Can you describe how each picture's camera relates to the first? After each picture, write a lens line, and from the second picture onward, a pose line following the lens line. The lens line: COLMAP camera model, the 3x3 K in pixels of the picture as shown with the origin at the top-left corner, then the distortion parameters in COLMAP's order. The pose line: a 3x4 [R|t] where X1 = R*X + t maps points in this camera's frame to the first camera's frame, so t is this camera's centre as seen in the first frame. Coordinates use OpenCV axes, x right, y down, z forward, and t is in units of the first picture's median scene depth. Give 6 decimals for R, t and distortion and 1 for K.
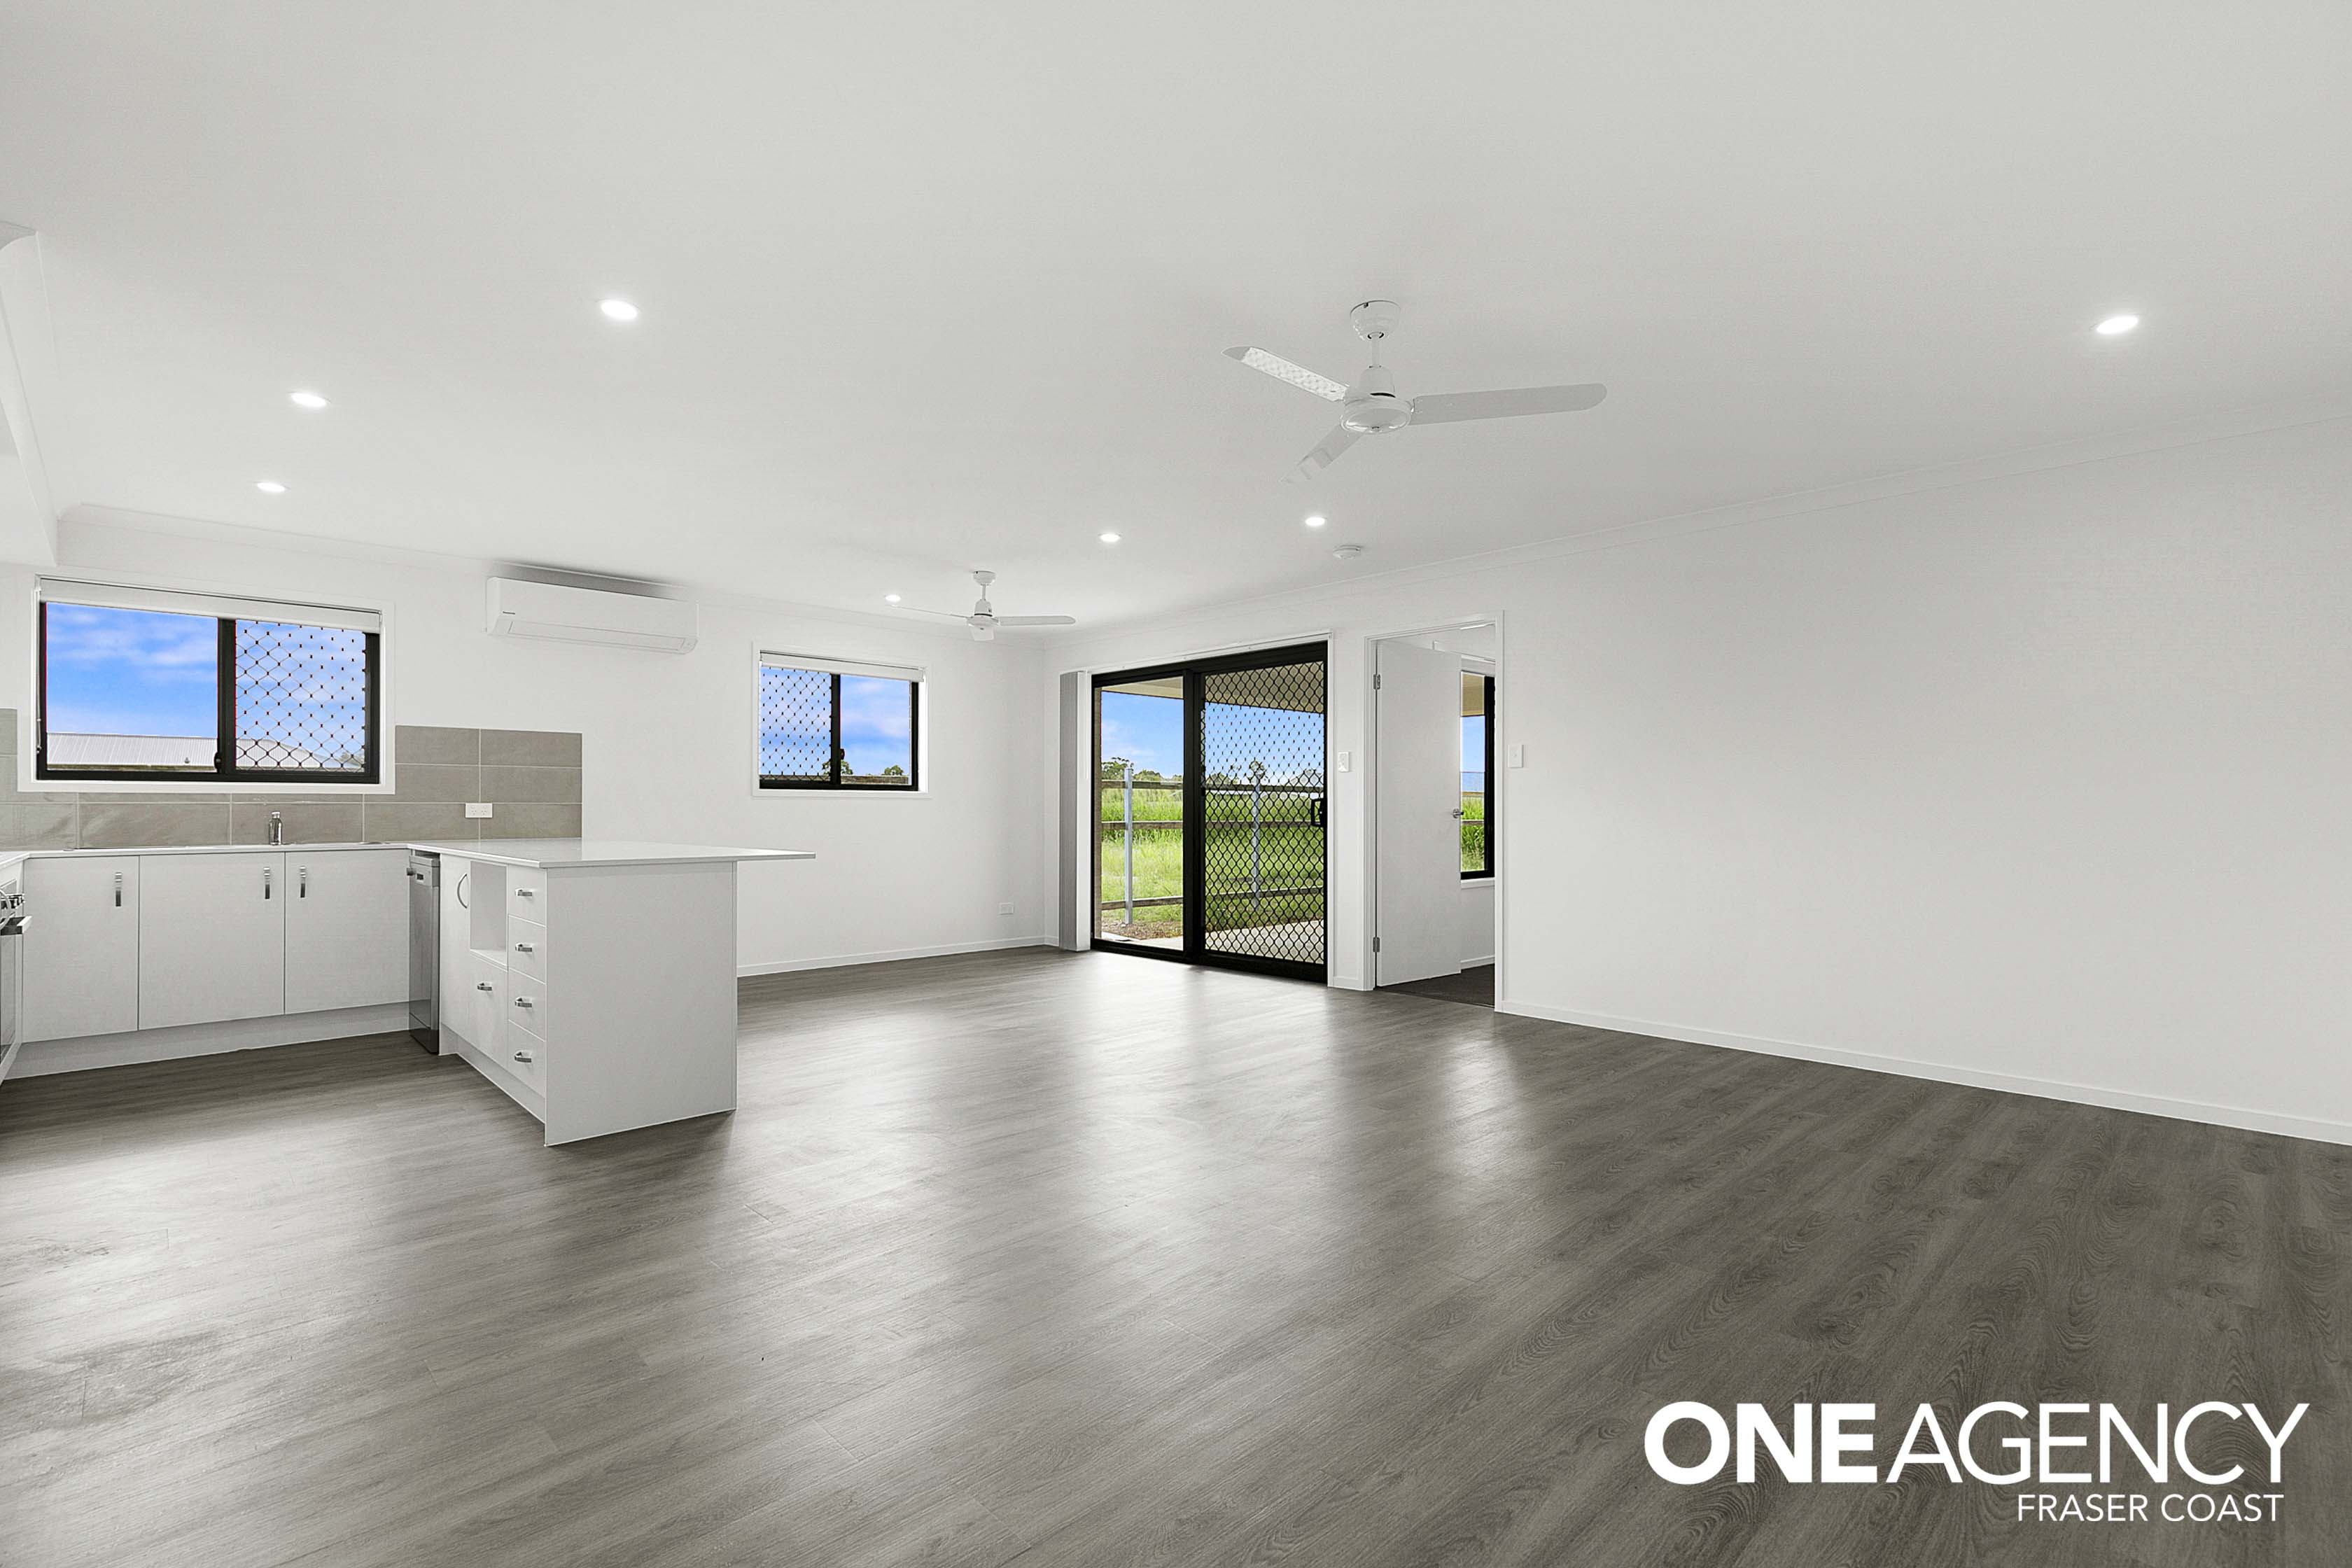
lens RADIAL K [[1068.2, 0, 1177.6], [0, 1068.2, 797.1], [0, 0, 1]] dist [0.017768, 0.000465]
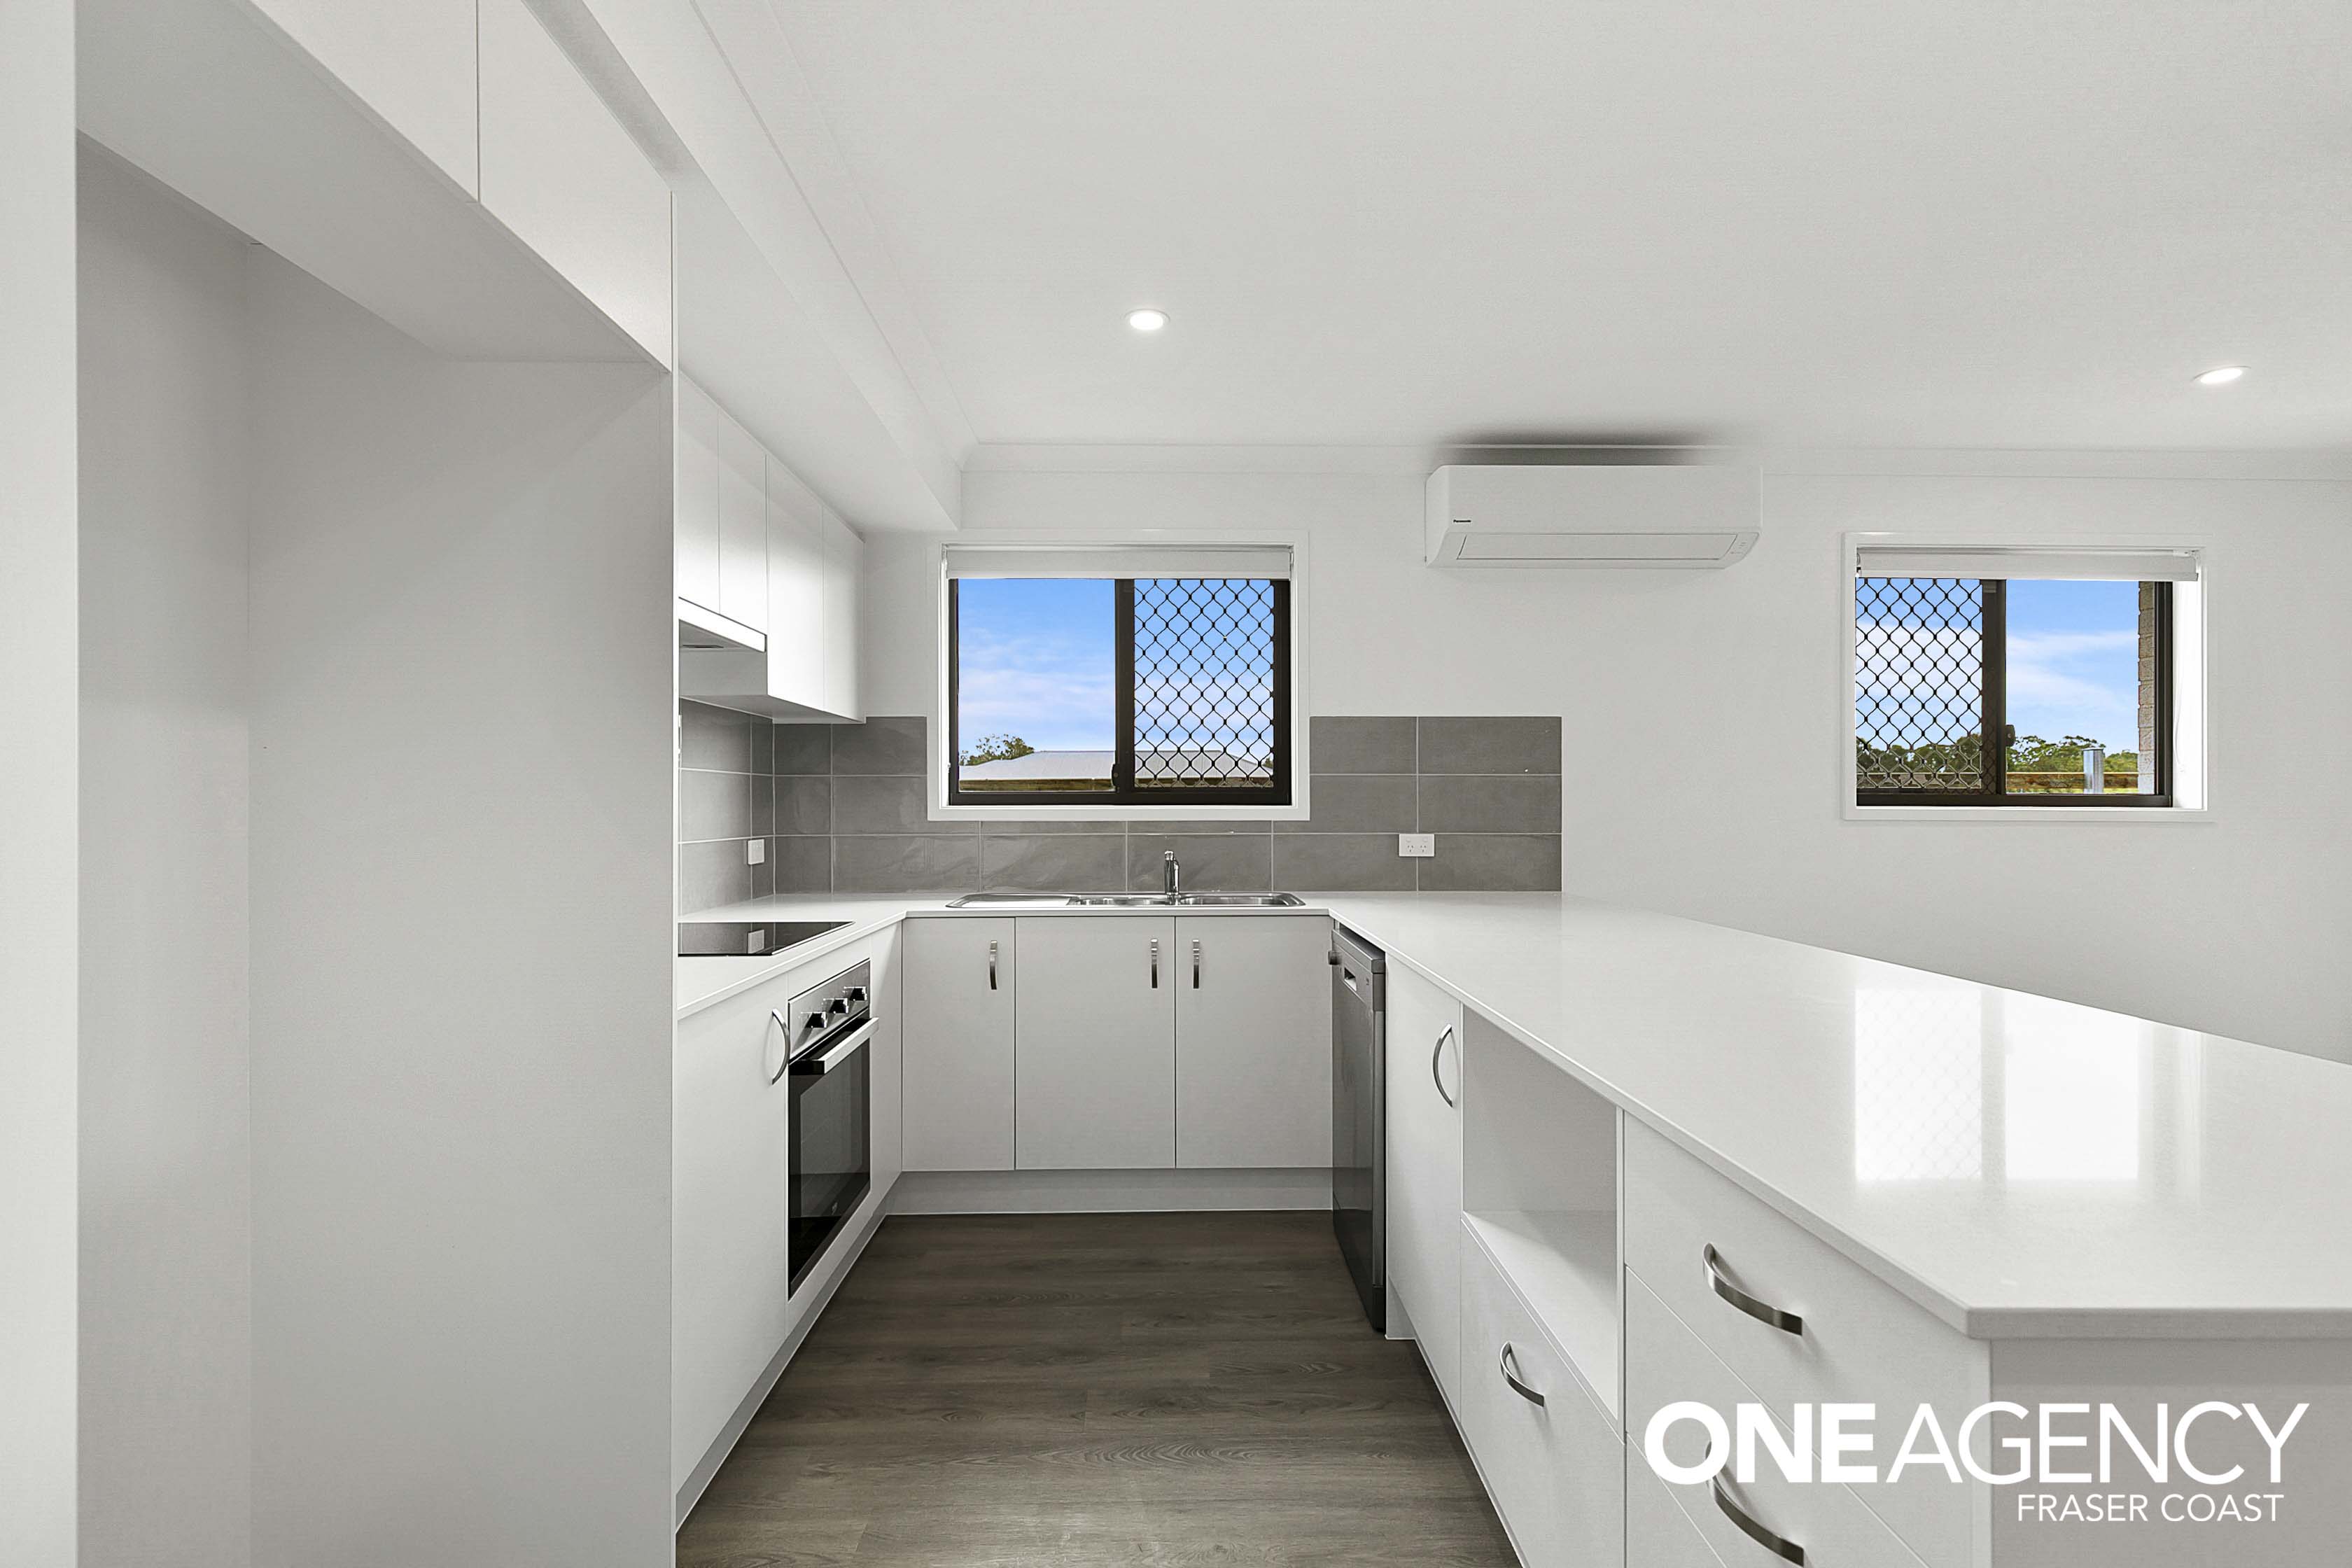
lens RADIAL K [[1068.2, 0, 1175.6], [0, 1068.2, 793.6], [0, 0, 1]] dist [0.017768, 0.000465]
pose [[0.735983, -0.005601, -0.676976, -0.349009], [0.004205, 0.999984, -0.003702, -0.017095], [0.676986, -0.000122, 0.735995, 0.470869]]
